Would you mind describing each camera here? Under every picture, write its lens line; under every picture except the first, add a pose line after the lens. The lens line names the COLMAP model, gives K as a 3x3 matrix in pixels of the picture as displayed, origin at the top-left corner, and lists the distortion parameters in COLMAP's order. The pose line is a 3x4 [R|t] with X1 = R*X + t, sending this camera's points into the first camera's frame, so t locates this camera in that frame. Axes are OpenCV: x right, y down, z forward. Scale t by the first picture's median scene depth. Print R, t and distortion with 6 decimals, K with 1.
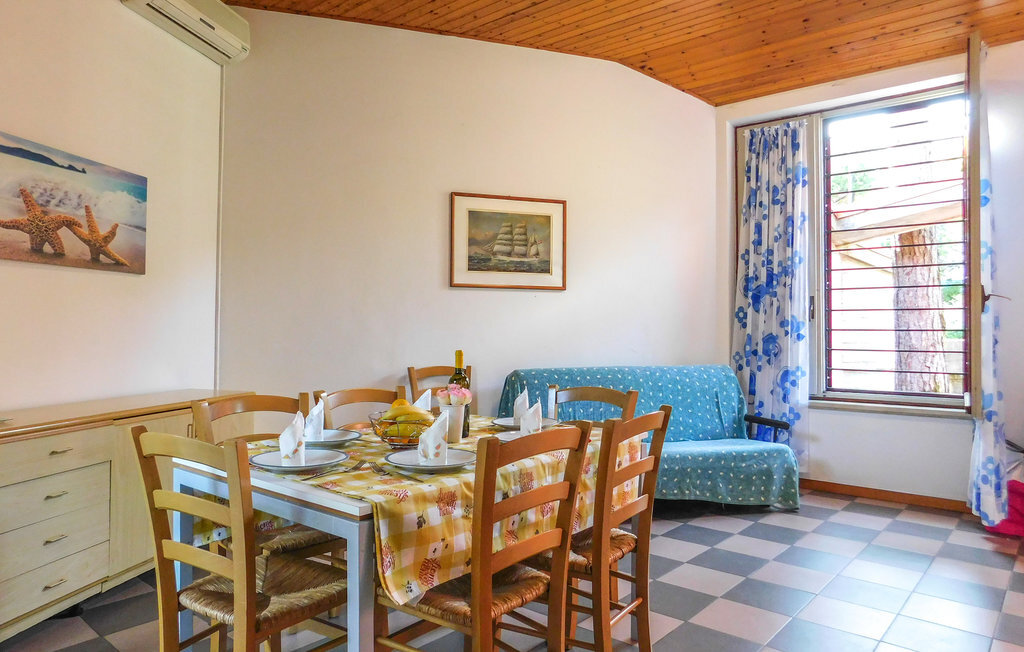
lens RADIAL K [[713.8, 0, 516.4], [0, 713.8, 322.1], [0, 0, 1]] dist [0.011577, 0.010716]
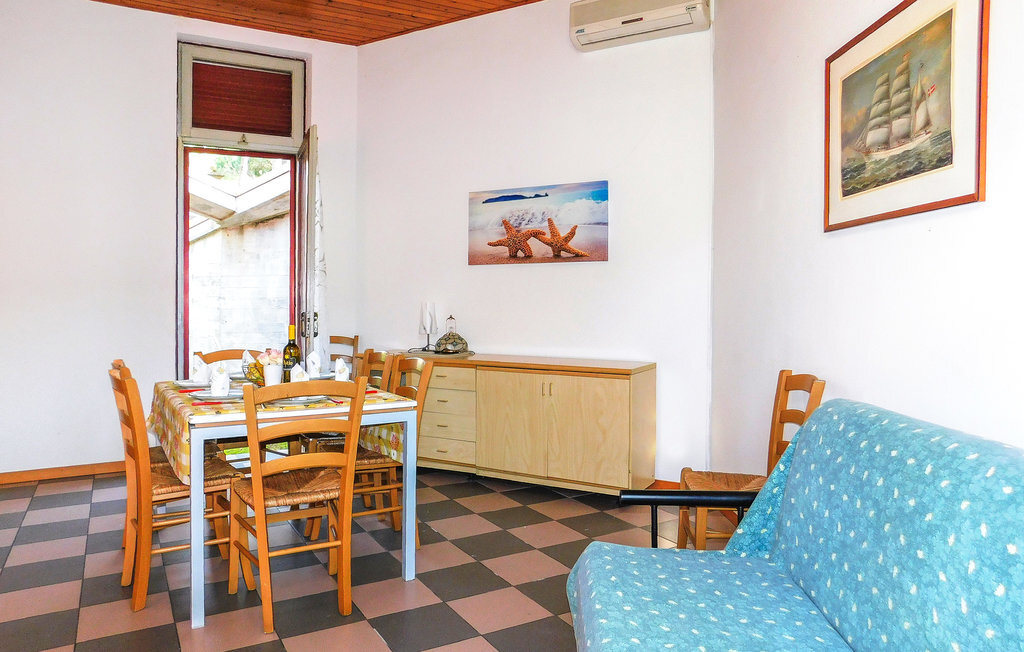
lens RADIAL K [[713.8, 0, 513.2], [0, 713.8, 316.8], [0, 0, 1]] dist [0.011577, 0.010716]
pose [[-0.342446, 0.018845, -0.939349, 0.280349], [0.007524, 0.999822, 0.017315, 0.002608], [0.939508, -0.001139, -0.342526, 0.525388]]
